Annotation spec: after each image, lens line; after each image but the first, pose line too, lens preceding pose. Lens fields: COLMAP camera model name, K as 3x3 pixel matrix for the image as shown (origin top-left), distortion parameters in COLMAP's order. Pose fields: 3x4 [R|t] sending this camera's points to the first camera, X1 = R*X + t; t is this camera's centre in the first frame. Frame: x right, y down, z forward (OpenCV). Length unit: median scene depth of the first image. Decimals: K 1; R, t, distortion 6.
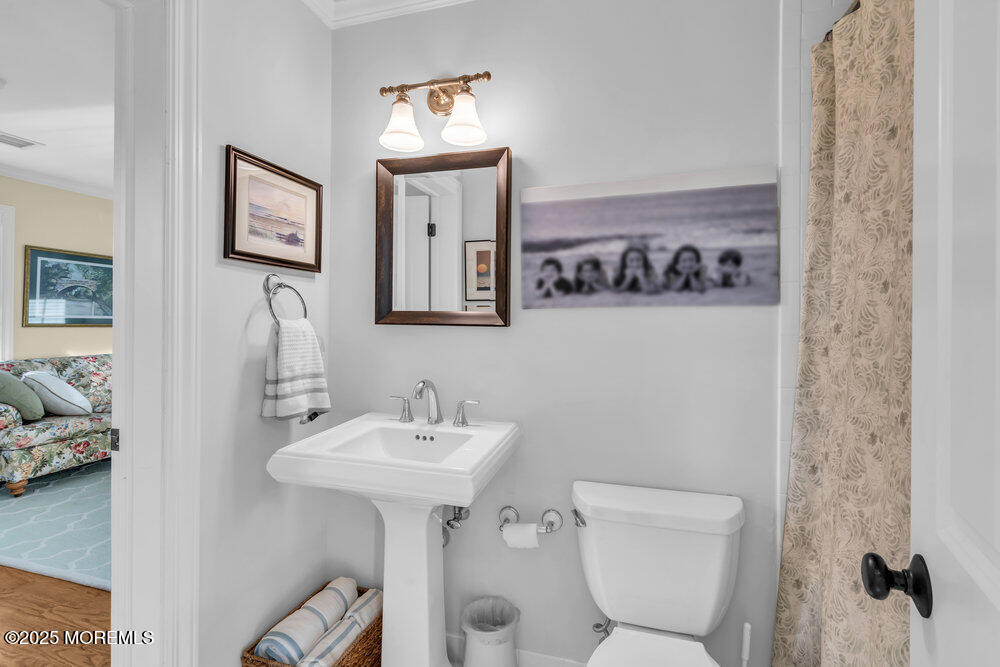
lens RADIAL K [[455.3, 0, 494.3], [0, 455.3, 316.5], [0, 0, 1]] dist [-0.005115, -0.000149]
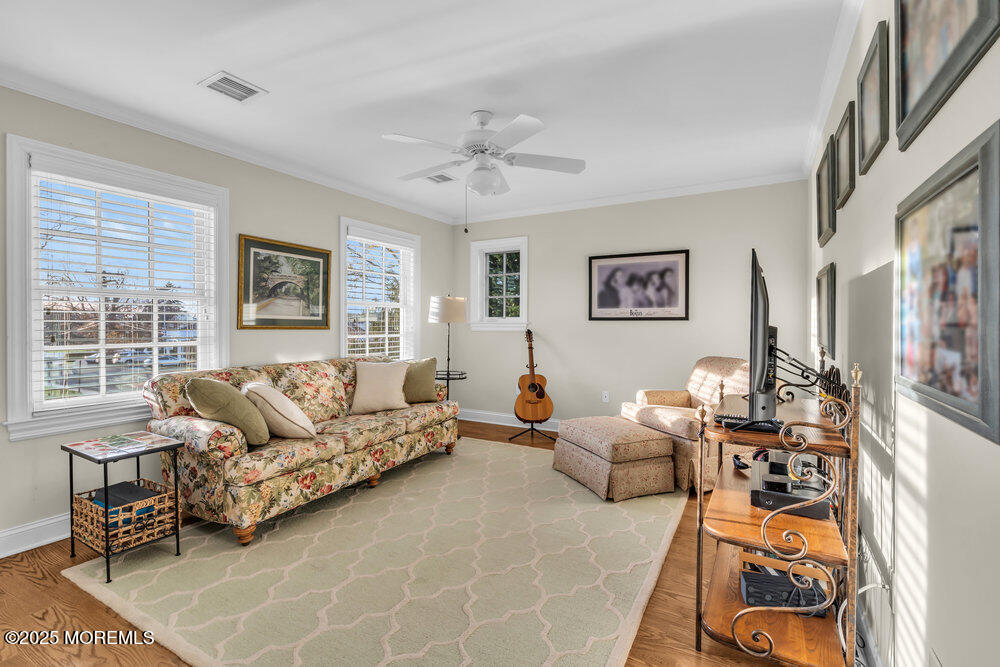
lens RADIAL K [[455.3, 0, 502.4], [0, 455.3, 325.0], [0, 0, 1]] dist [-0.005115, -0.000149]
pose [[0.972589, -0.006082, -0.232452, -0.435135], [0.007921, 0.999944, 0.006976, 0.017105], [0.232397, -0.008626, 0.972583, 0.341659]]
